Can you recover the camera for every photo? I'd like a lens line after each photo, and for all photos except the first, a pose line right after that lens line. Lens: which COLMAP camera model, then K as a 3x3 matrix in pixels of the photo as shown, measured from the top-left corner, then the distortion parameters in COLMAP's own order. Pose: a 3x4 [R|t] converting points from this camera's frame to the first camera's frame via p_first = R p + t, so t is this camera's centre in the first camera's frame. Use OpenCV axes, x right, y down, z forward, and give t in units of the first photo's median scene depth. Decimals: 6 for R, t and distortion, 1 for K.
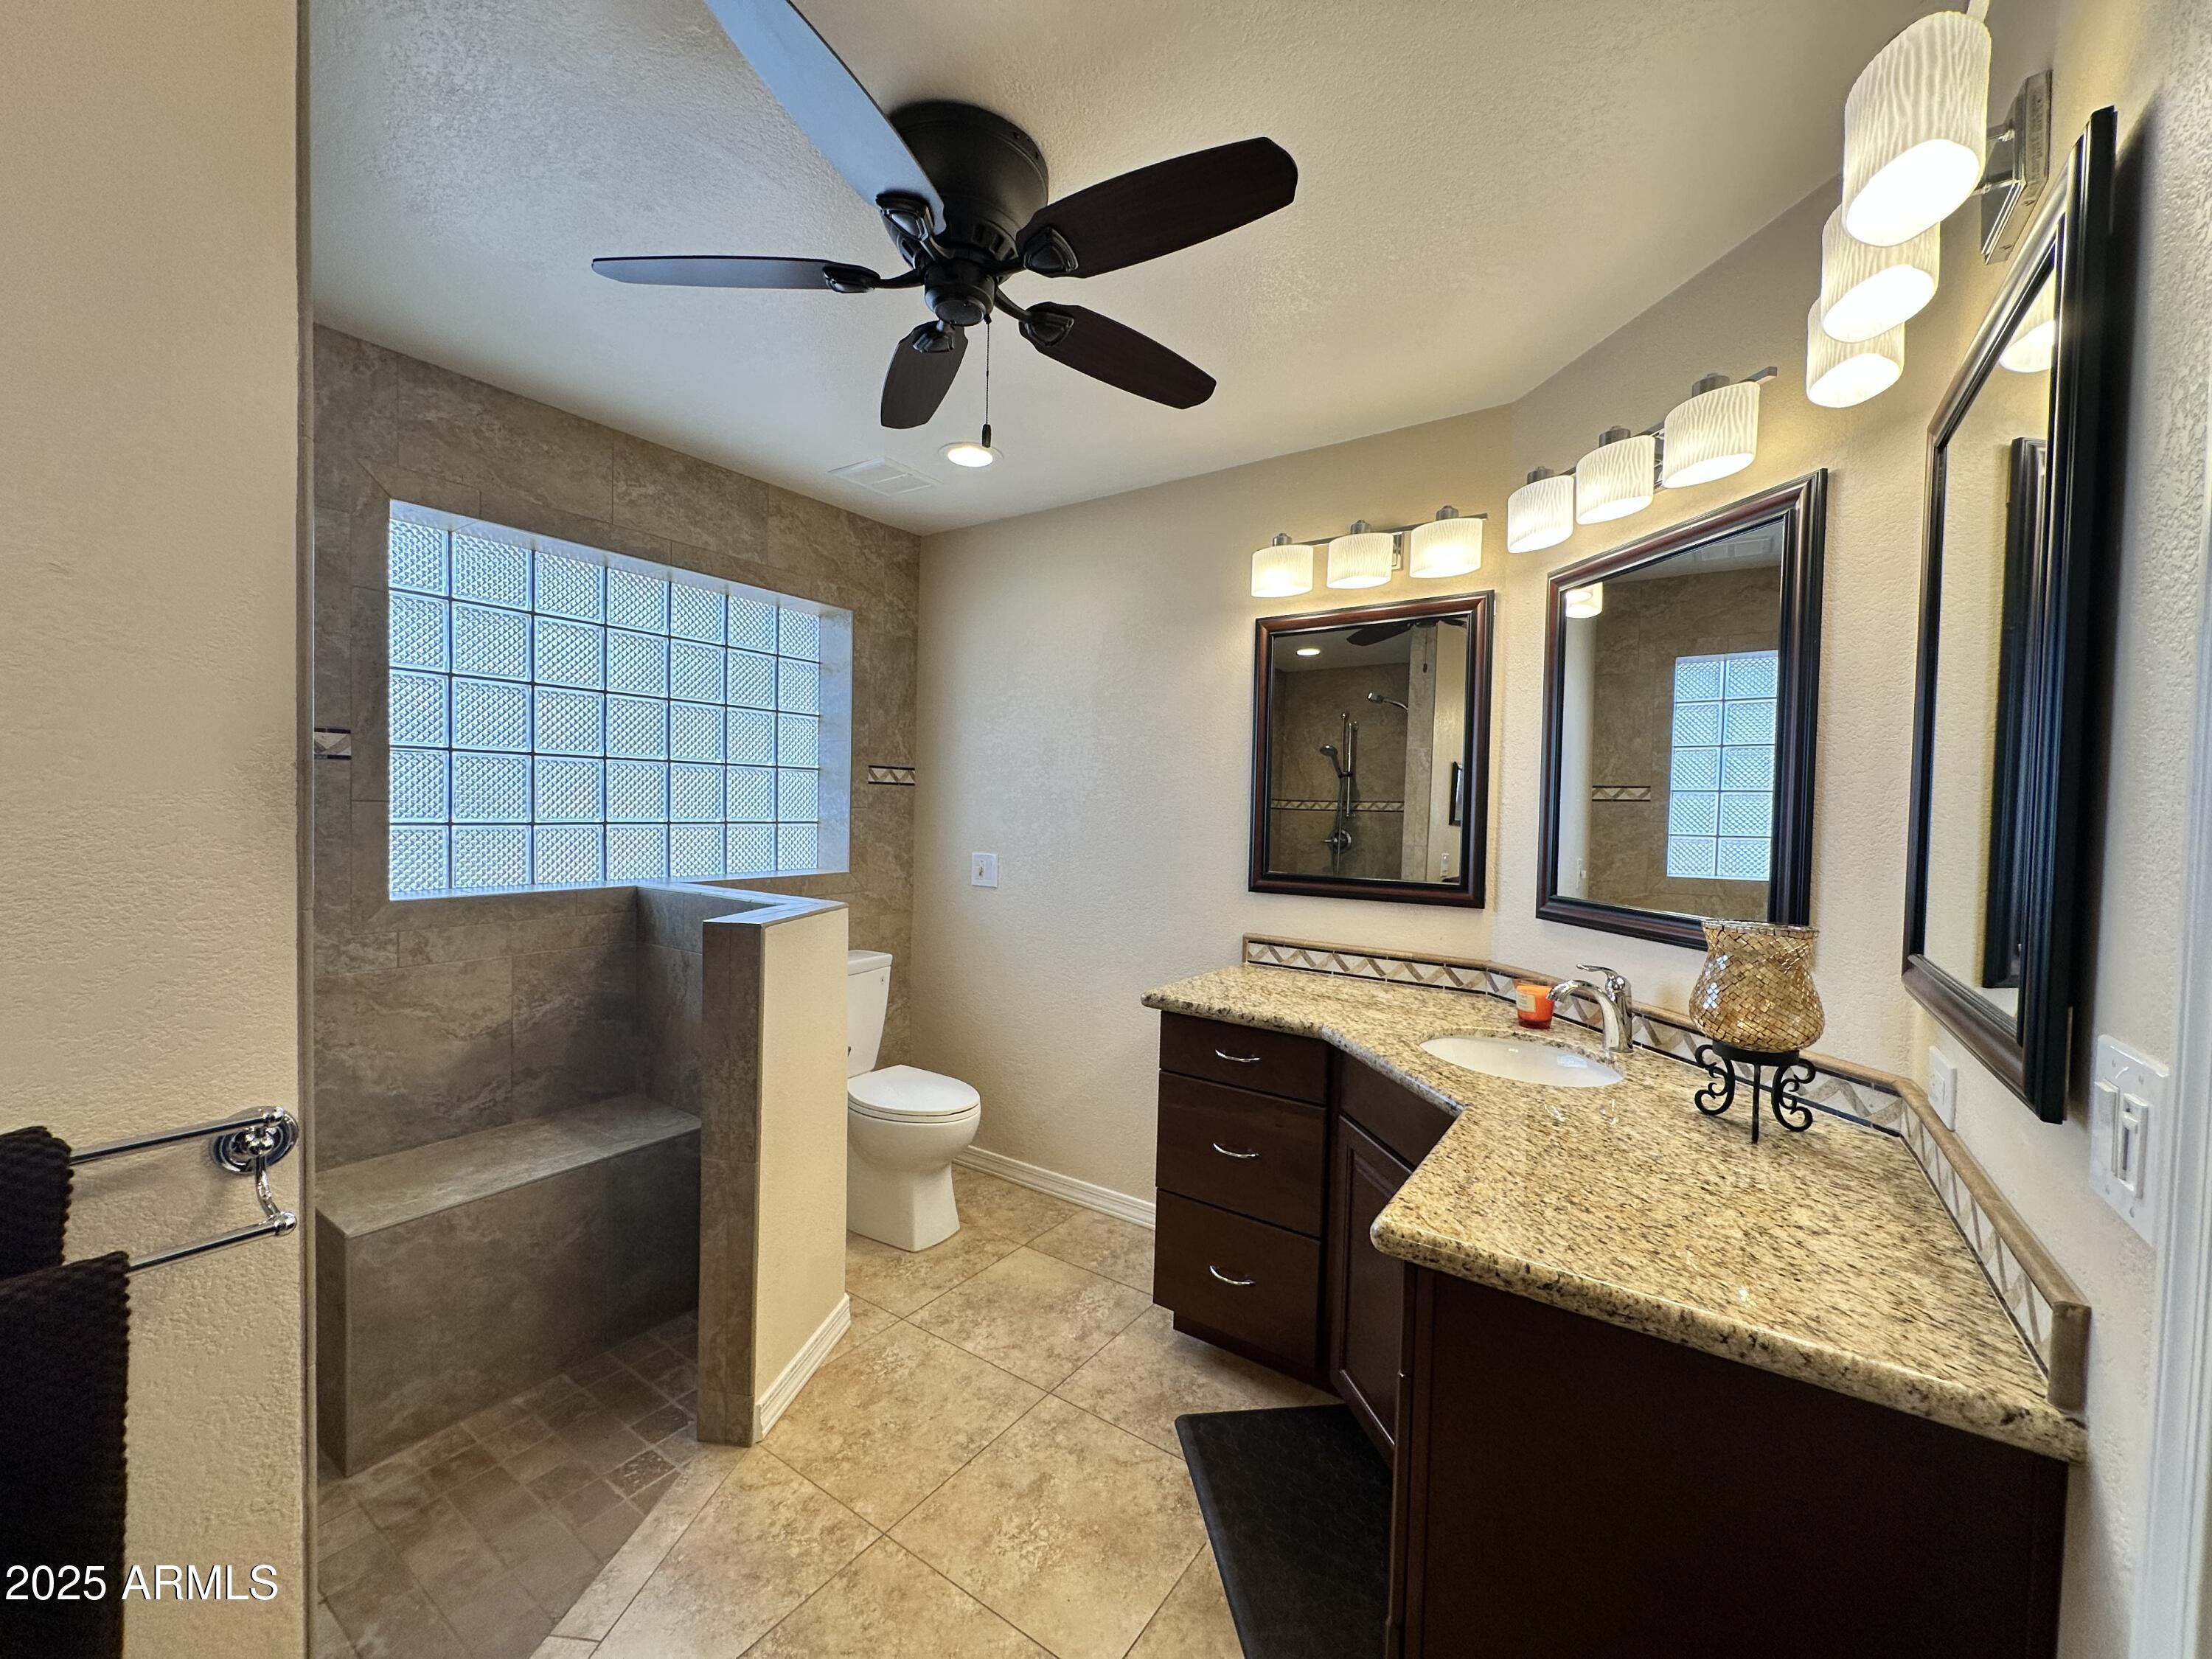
lens RADIAL K [[886.3, 0, 1106.5], [0, 886.3, 830.0], [0, 0, 1]] dist [-0.003156, 0.000684]
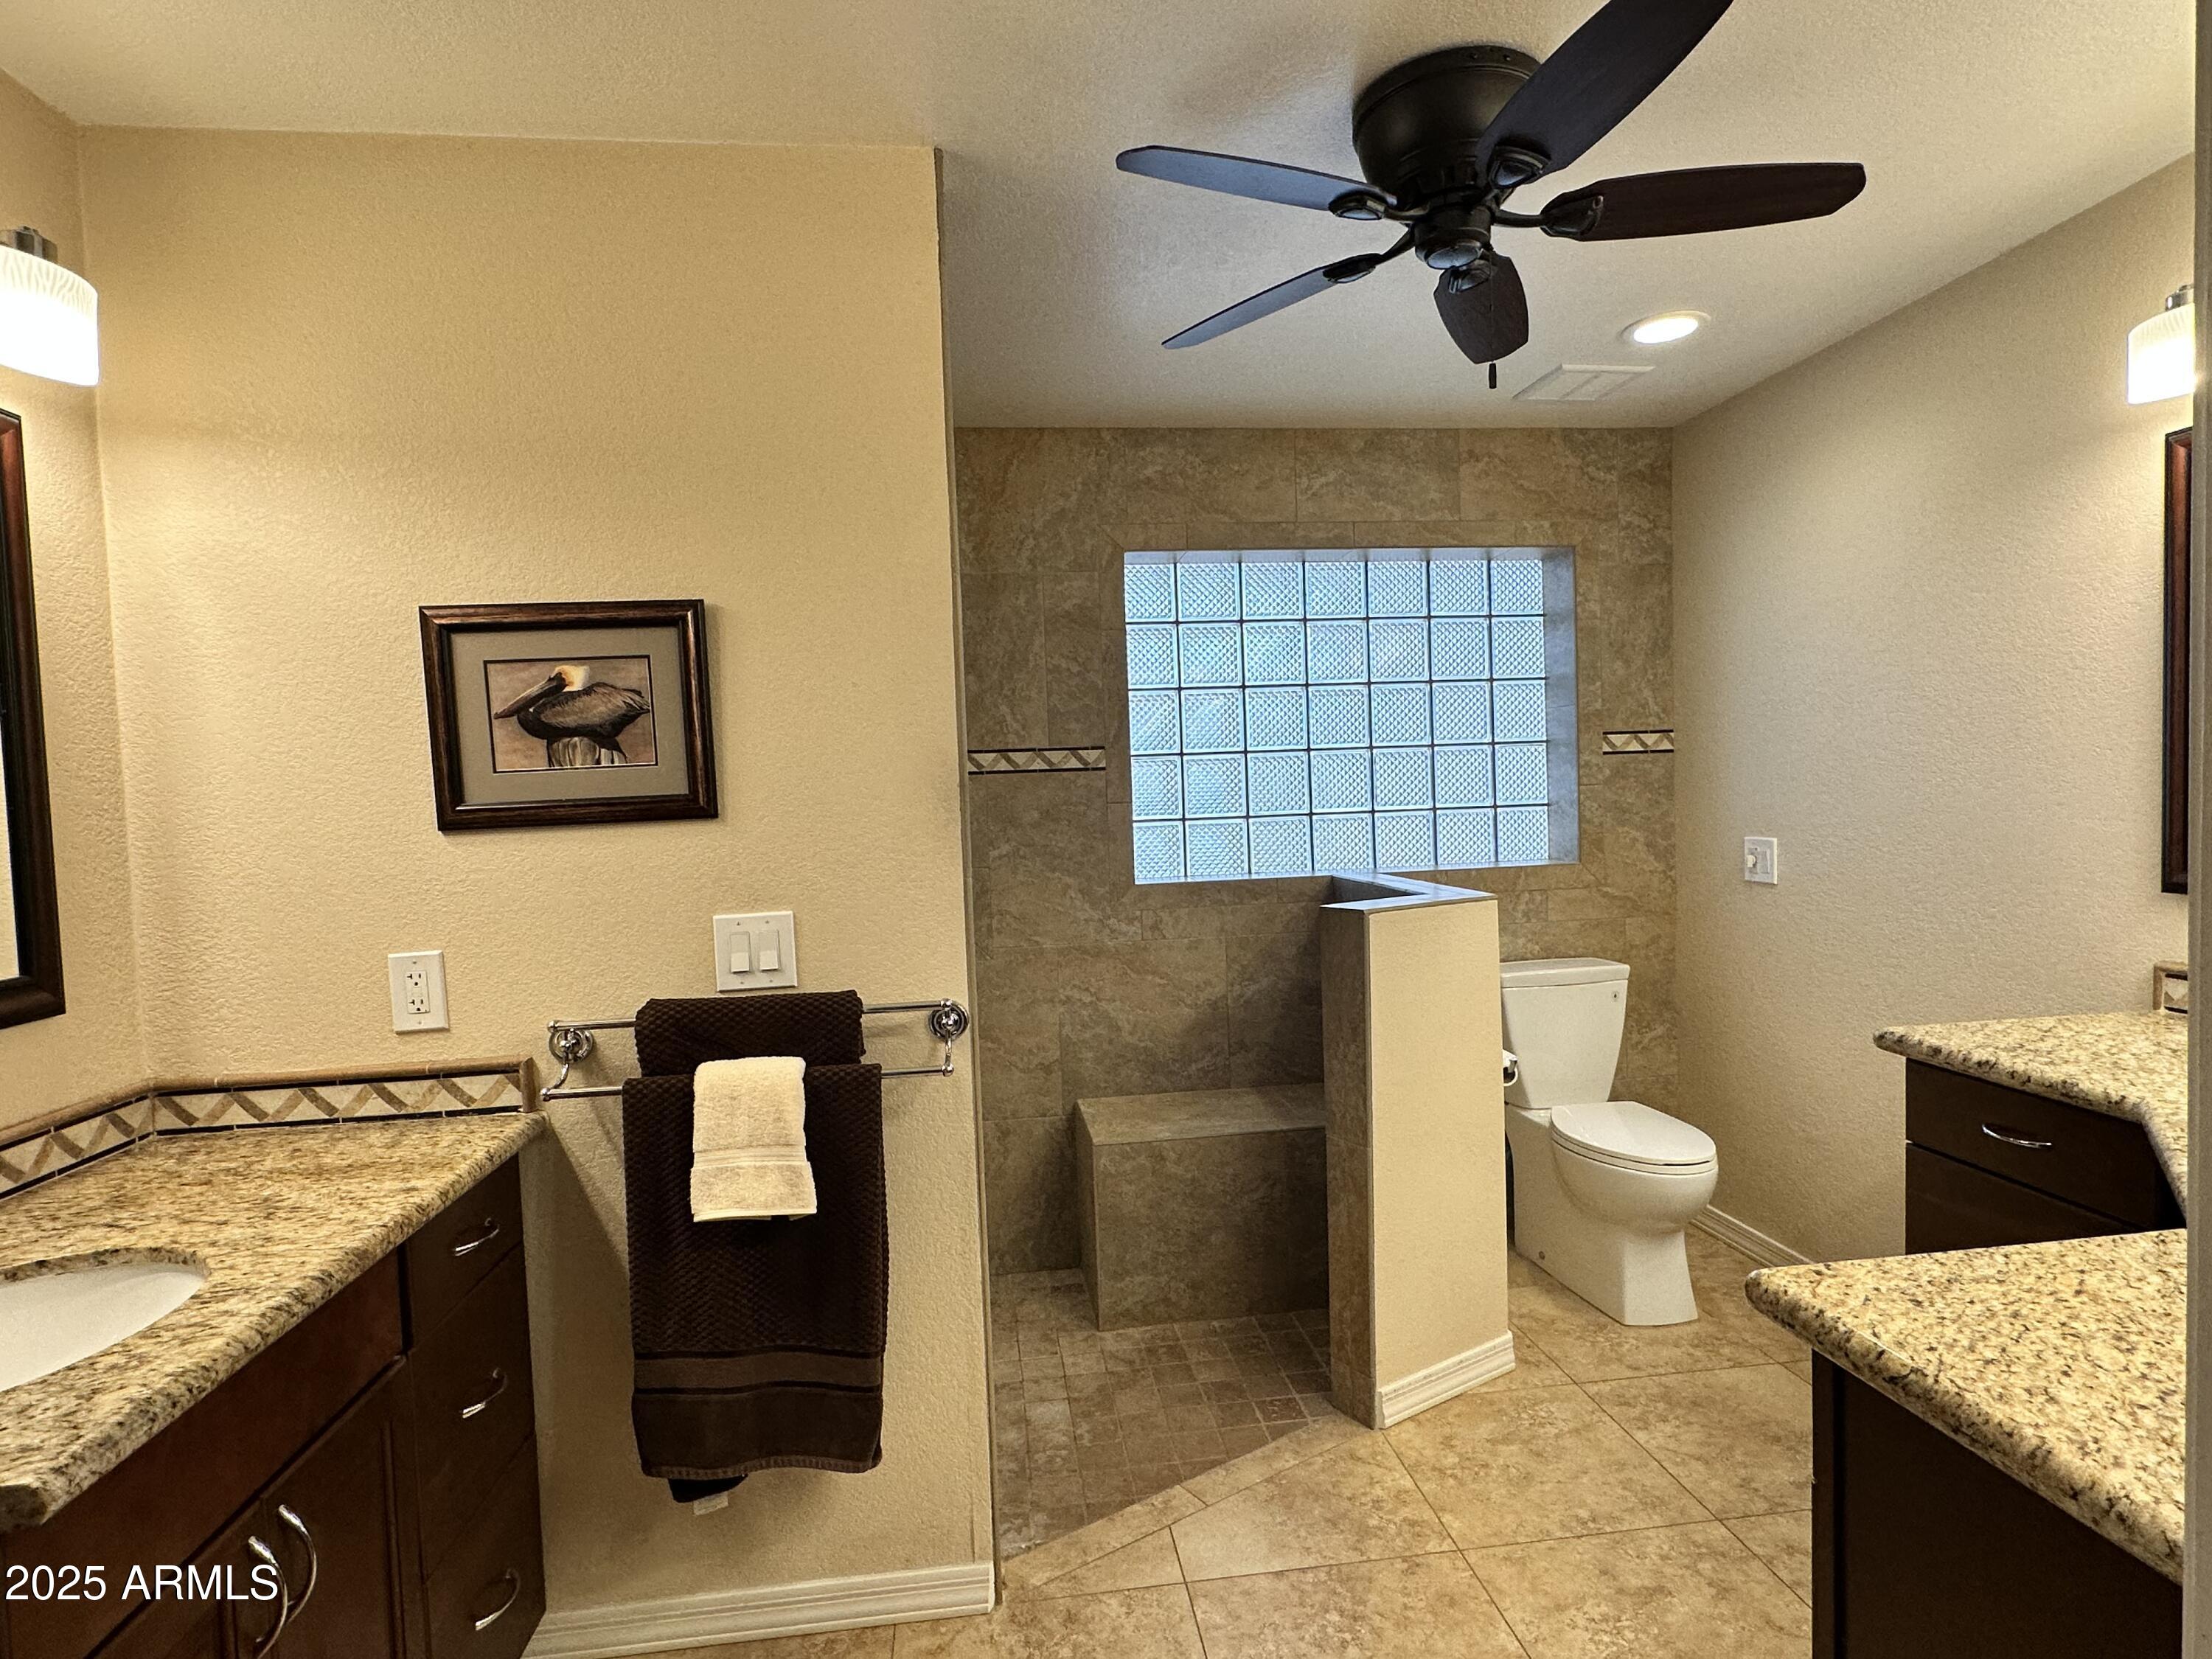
lens RADIAL K [[1162.2, 0, 1106.3], [0, 1162.2, 838.8], [0, 0, 1]] dist [-0.001113, 0.000768]
pose [[0.658452, -0.017477, -0.752420, 0.365135], [0.031238, 0.999503, 0.004120, 0.009885], [0.751974, -0.026217, 0.658671, -0.073000]]
